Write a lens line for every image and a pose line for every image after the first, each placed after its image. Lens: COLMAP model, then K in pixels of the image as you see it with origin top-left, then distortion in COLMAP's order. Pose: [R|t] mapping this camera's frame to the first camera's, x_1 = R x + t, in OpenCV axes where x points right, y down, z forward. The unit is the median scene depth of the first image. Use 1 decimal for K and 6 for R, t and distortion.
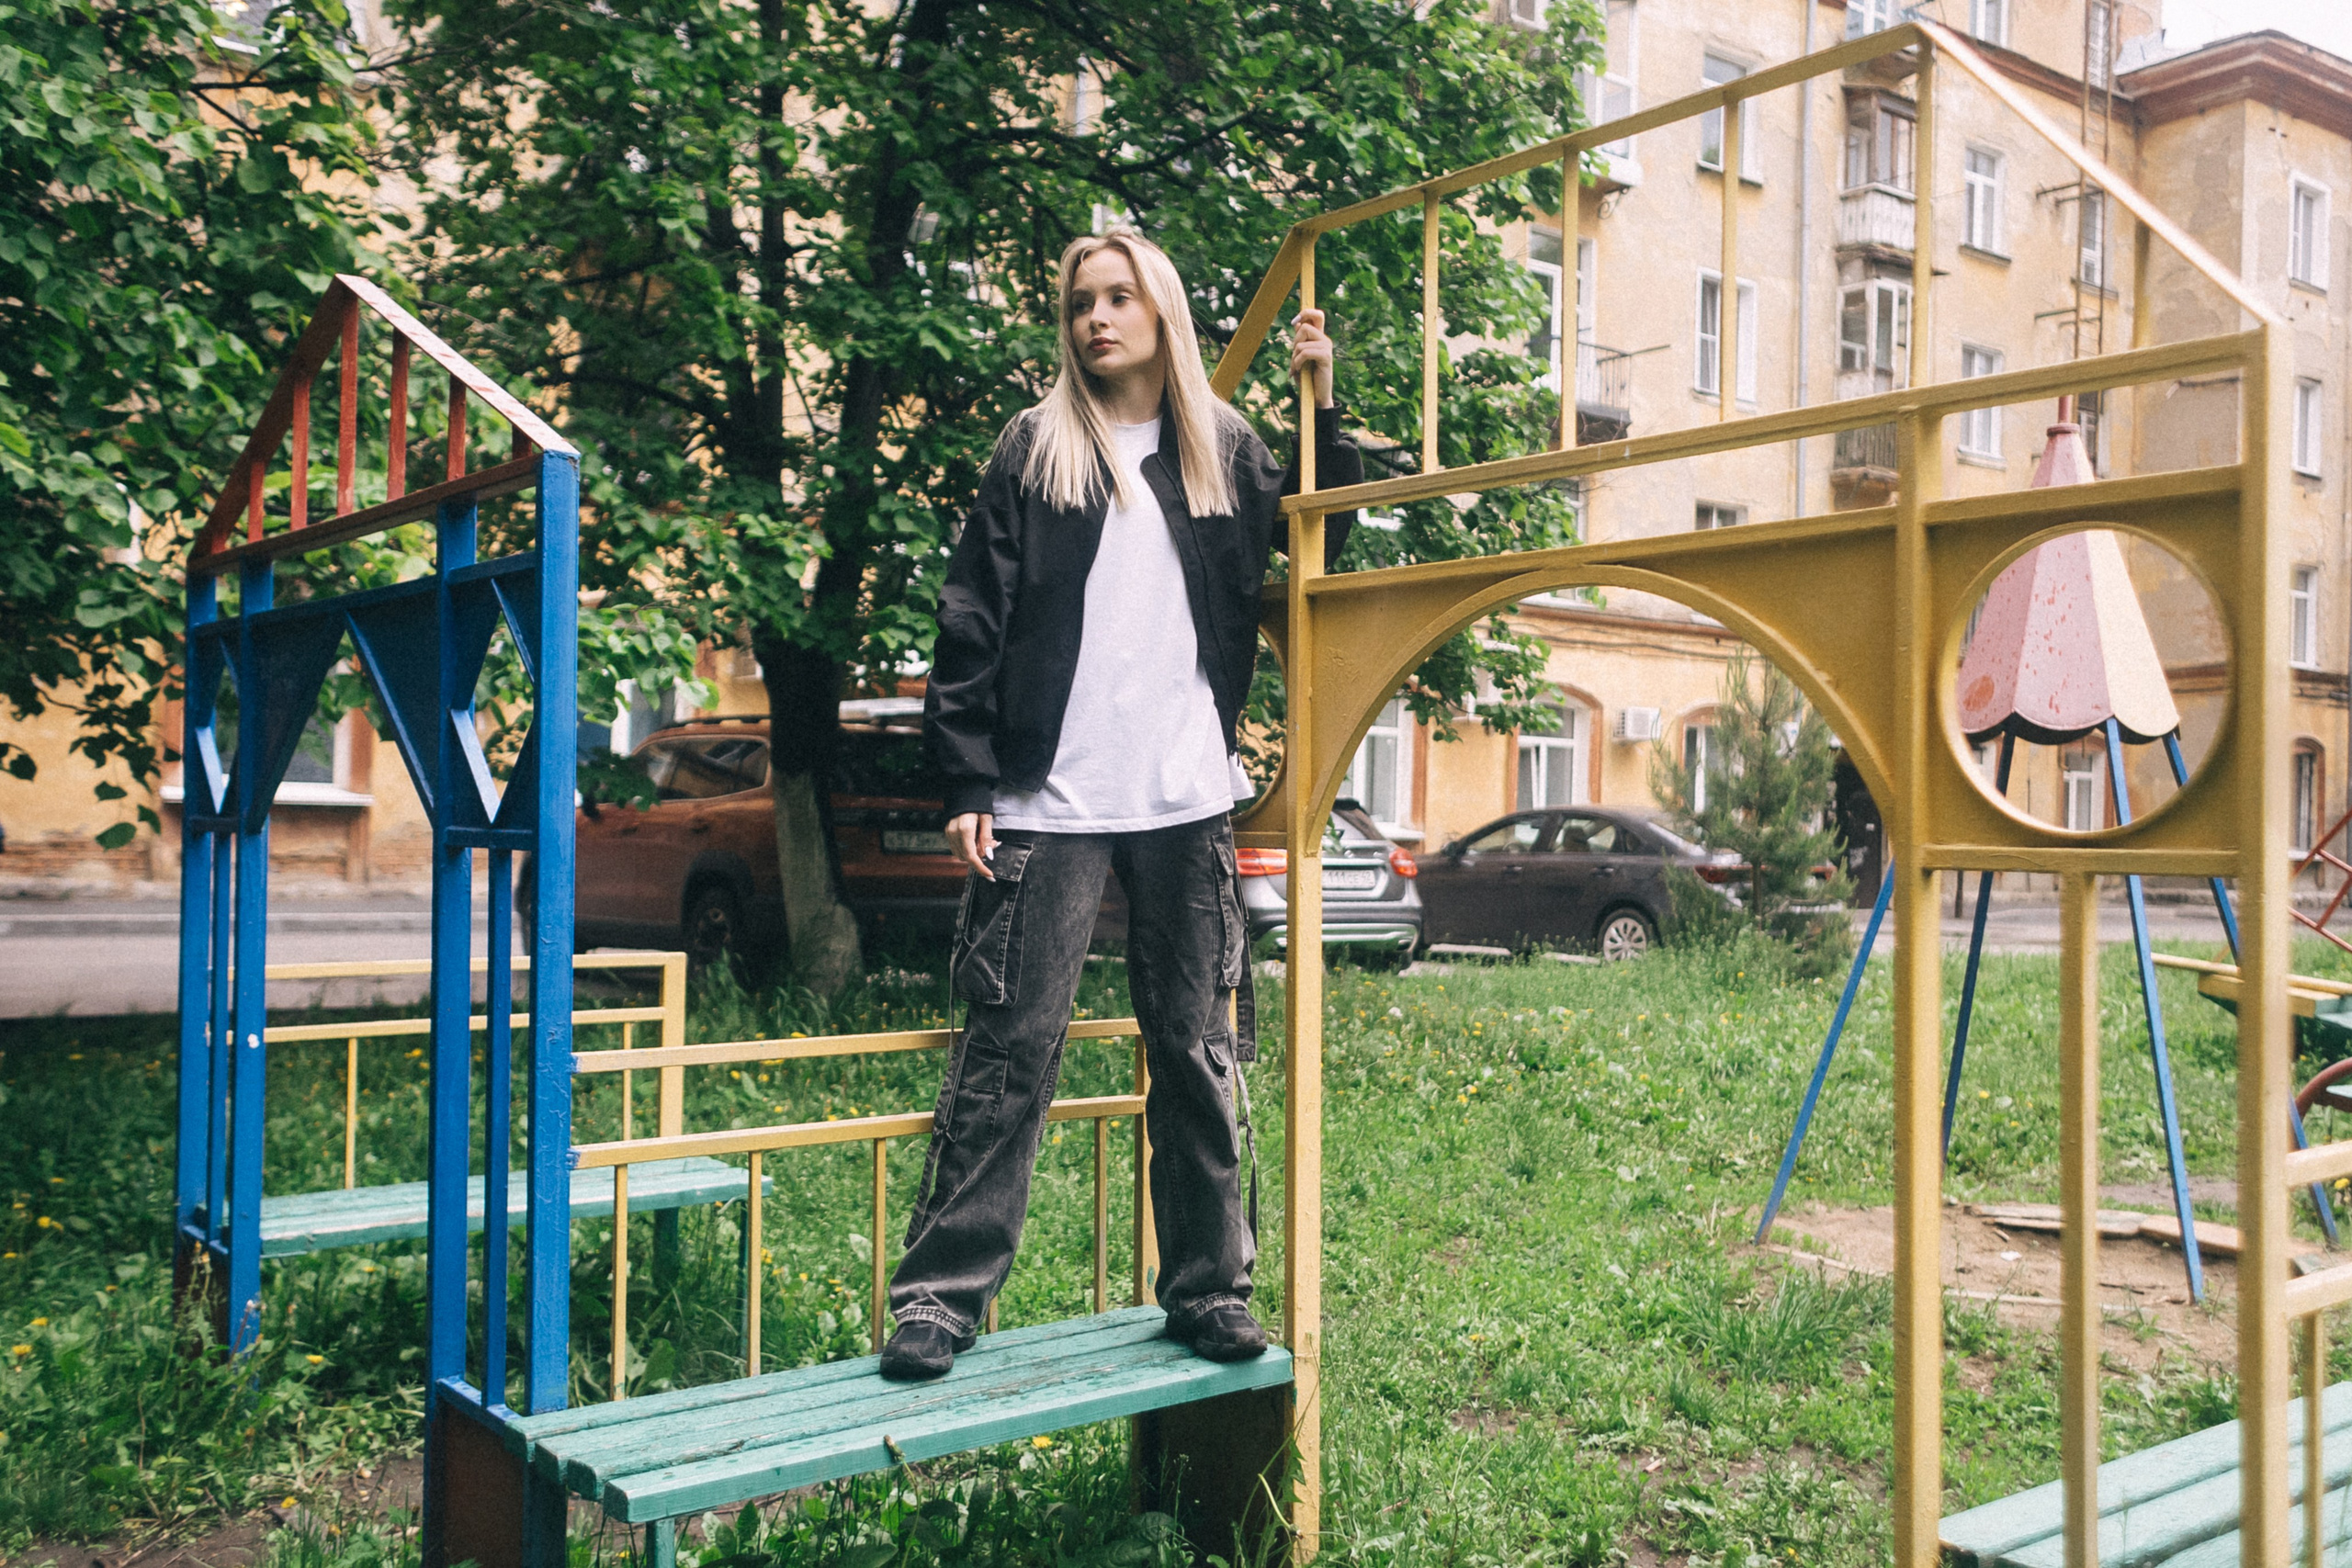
lens RADIAL K [[2047.3, 0, 1176.0], [0, 2047.3, 784.0], [0, 0, 1]] dist [0.025737, 0.004547]
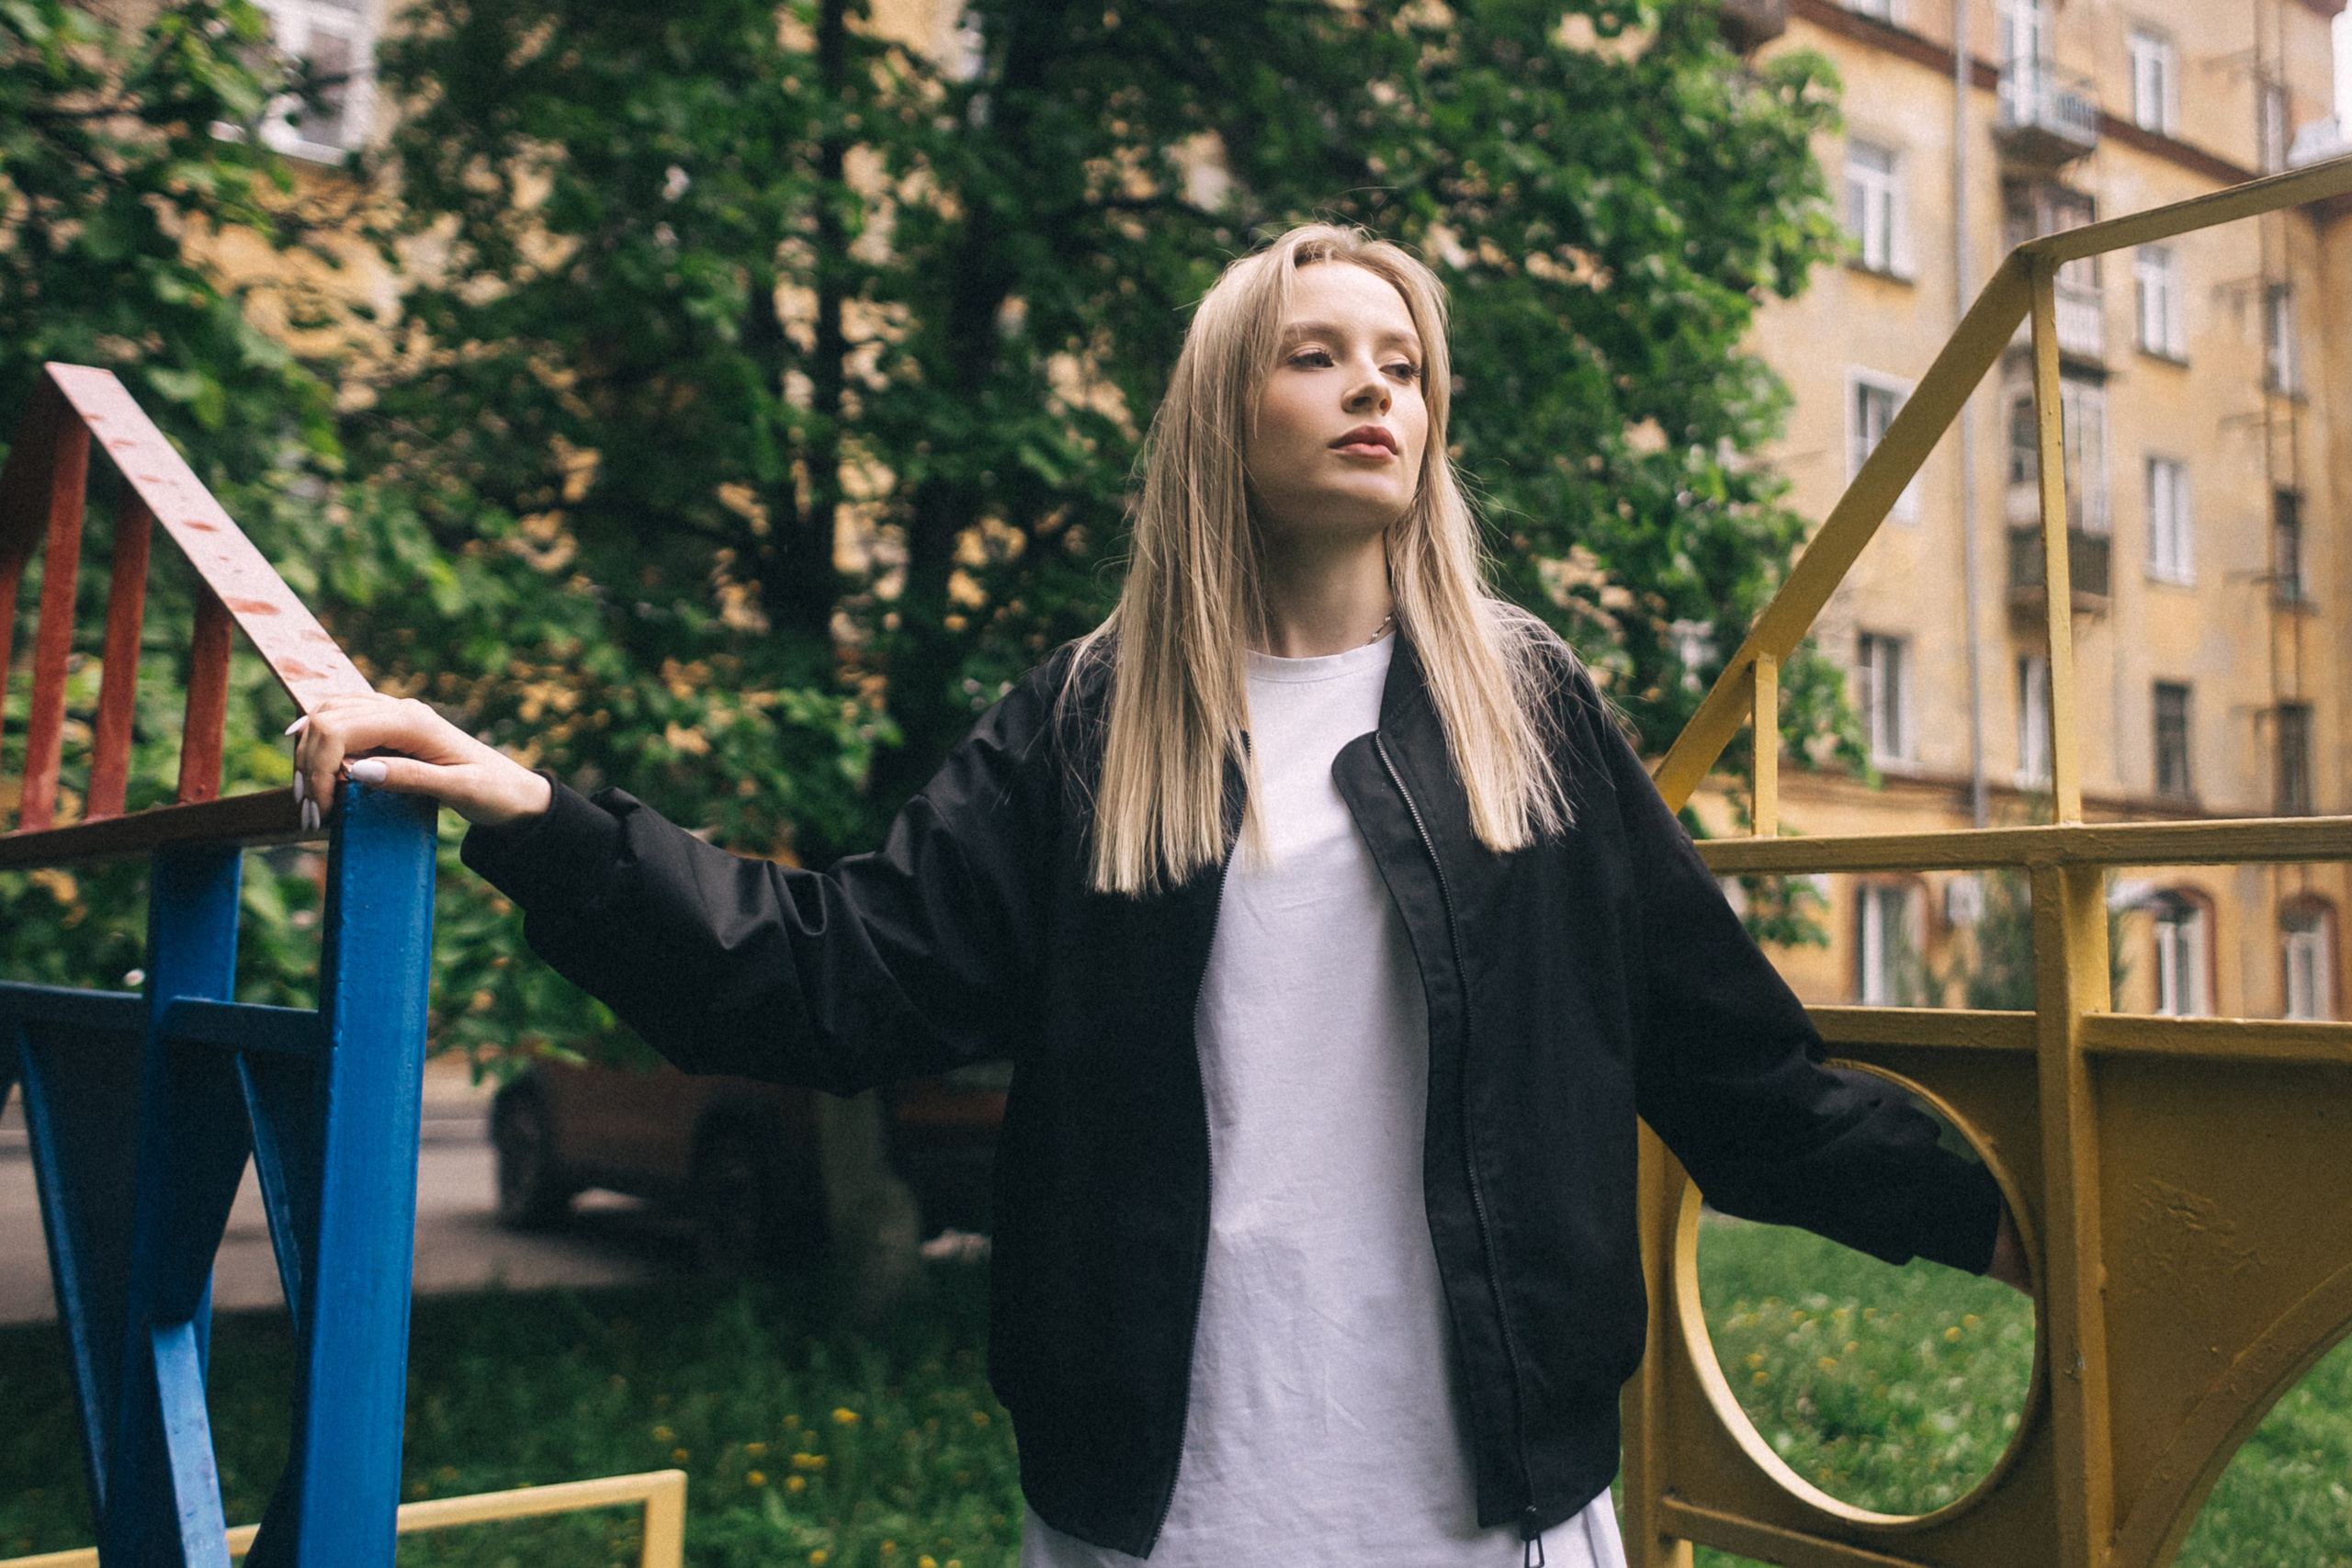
lens RADIAL K [[2177.5, 0, 1169.0], [0, 2177.5, 661.2], [0, 0, 1]] dist [0.014989, 0.011687]
pose [[0.999536, 0.001424, -0.030442, -0.038475], [-0.004939, 0.993270, -0.115717, -0.041263], [0.030073, 0.115814, 0.992816, 0.178460]]
